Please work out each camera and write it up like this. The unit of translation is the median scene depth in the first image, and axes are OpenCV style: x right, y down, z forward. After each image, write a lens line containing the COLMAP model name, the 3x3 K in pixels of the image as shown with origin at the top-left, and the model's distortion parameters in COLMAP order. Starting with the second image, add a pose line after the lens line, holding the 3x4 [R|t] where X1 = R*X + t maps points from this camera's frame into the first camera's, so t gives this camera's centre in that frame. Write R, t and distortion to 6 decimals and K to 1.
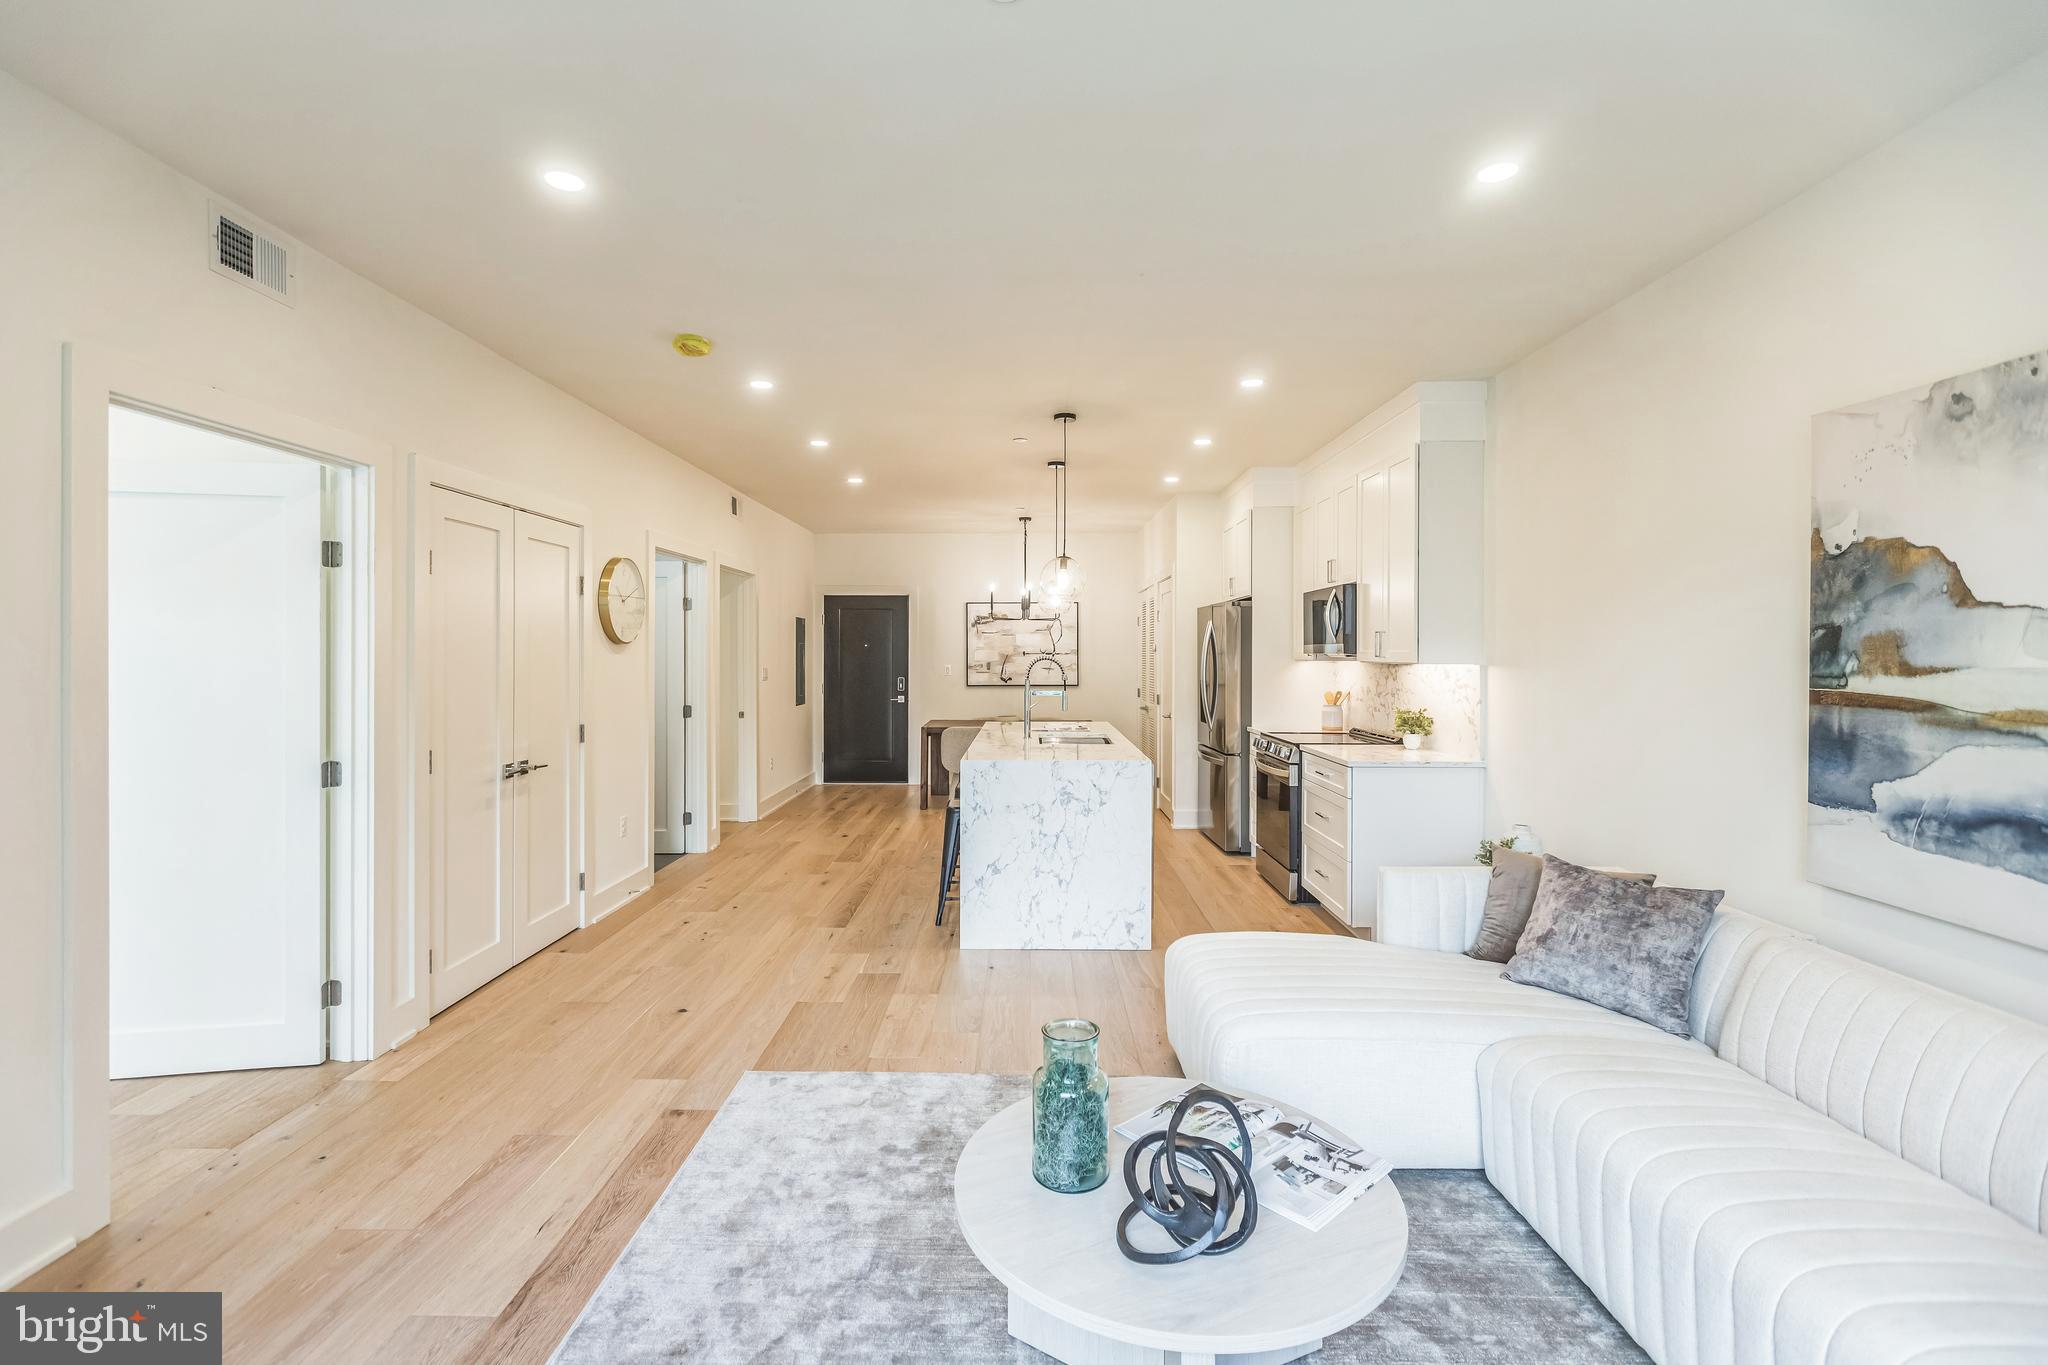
lens RADIAL K [[931.4, 0, 1024.9], [0, 931.4, 638.2], [0, 0, 1]] dist [-0.000001, 0.000012]
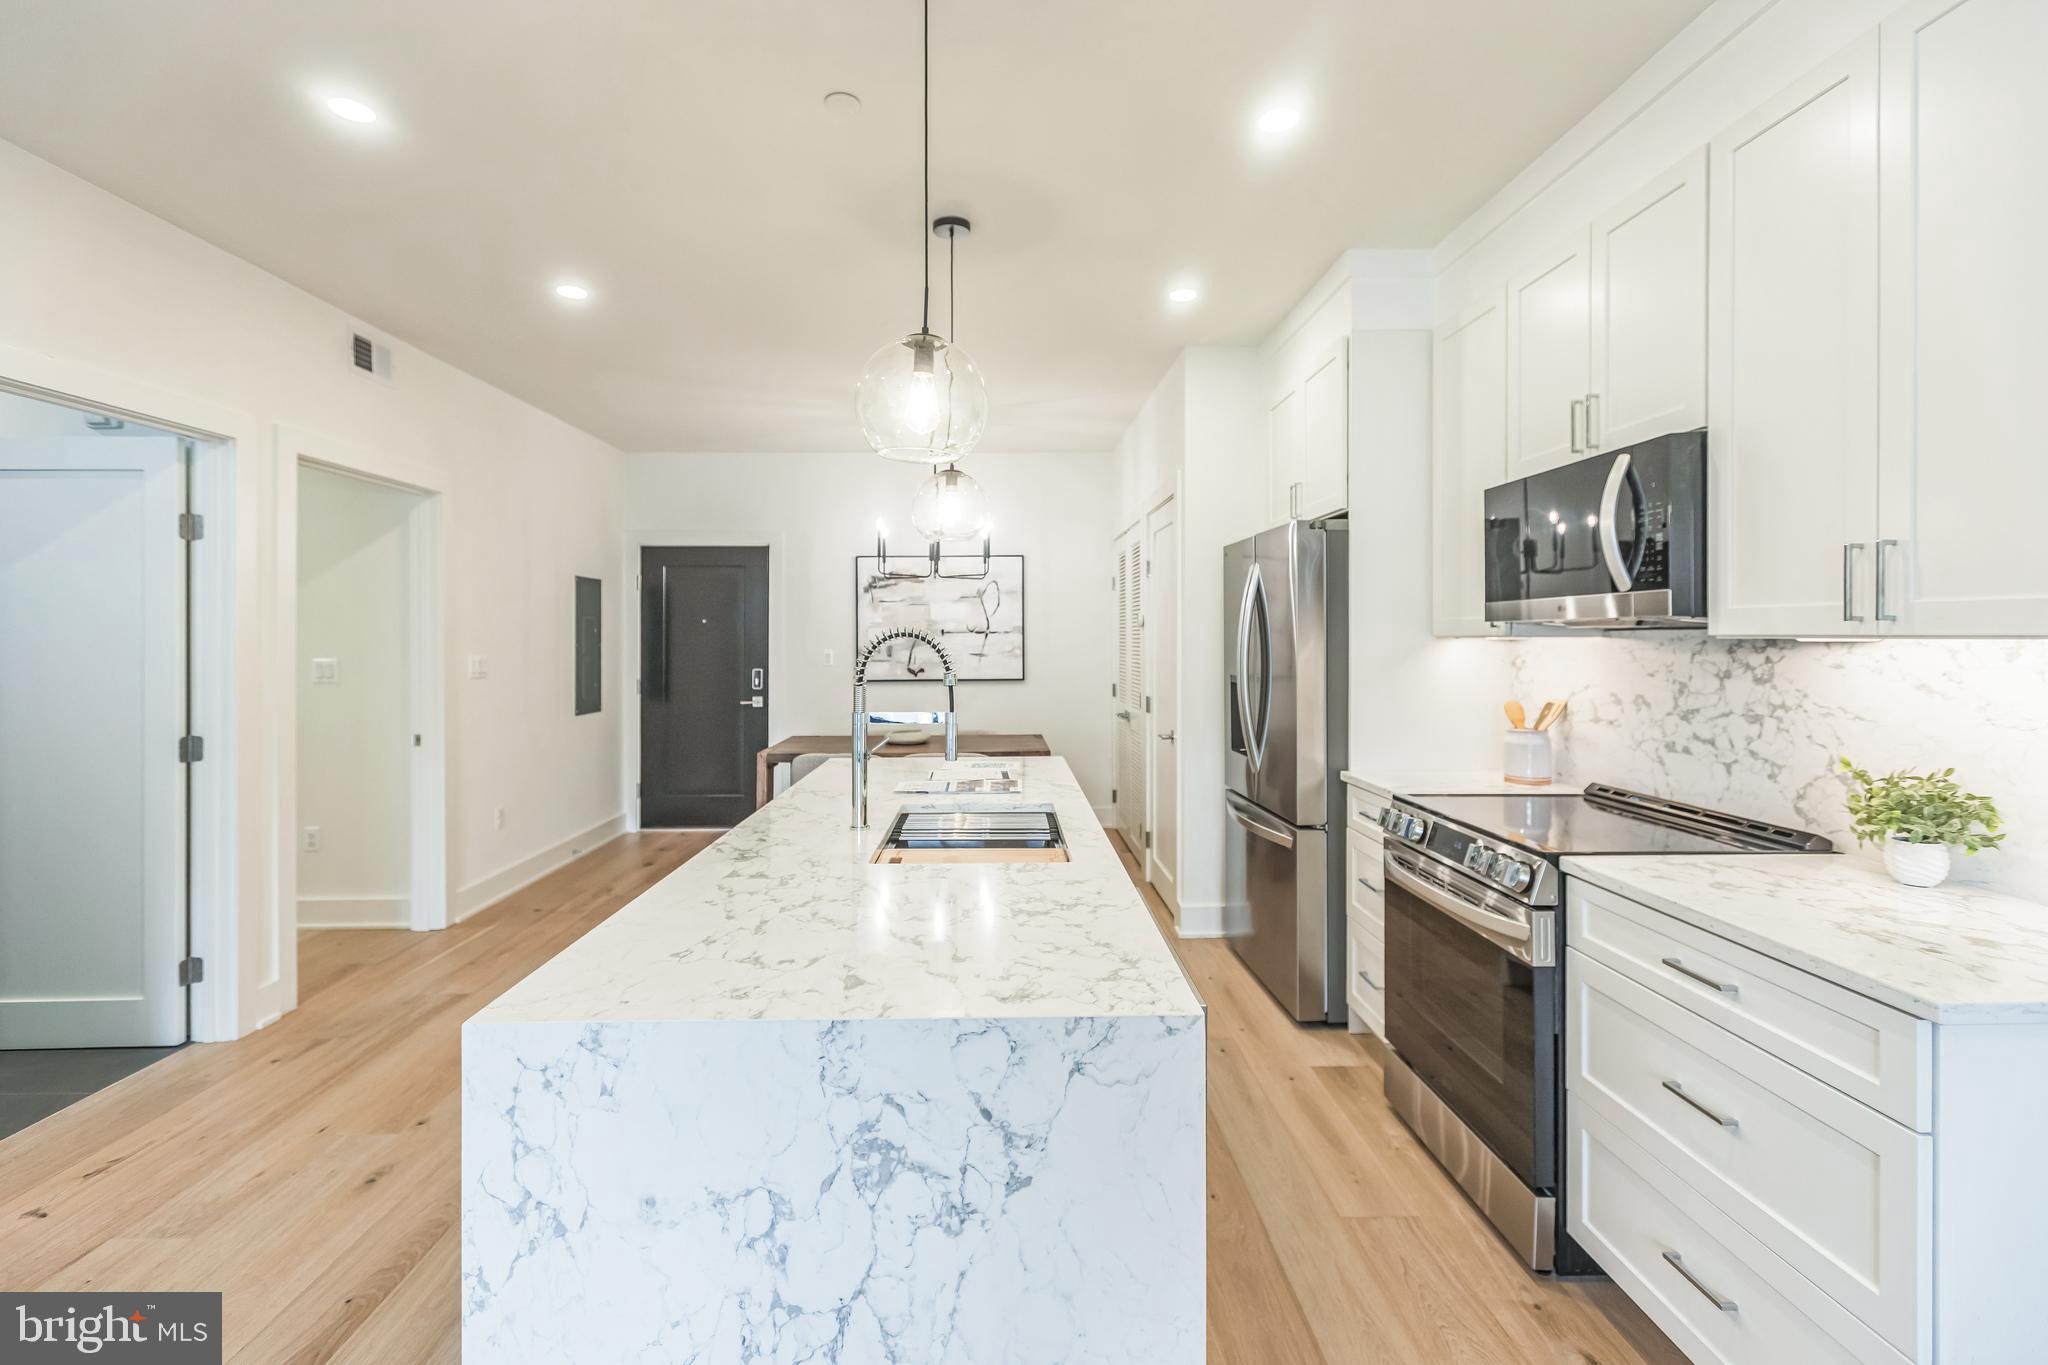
lens RADIAL K [[931.4, 0, 1024.9], [0, 931.4, 638.2], [0, 0, 1]] dist [-0.000001, 0.000012]
pose [[0.999367, -0.004091, 0.035330, 0.047395], [0.003497, 0.999852, 0.016863, 0.013286], [-0.035394, -0.016729, 0.999233, 0.458354]]
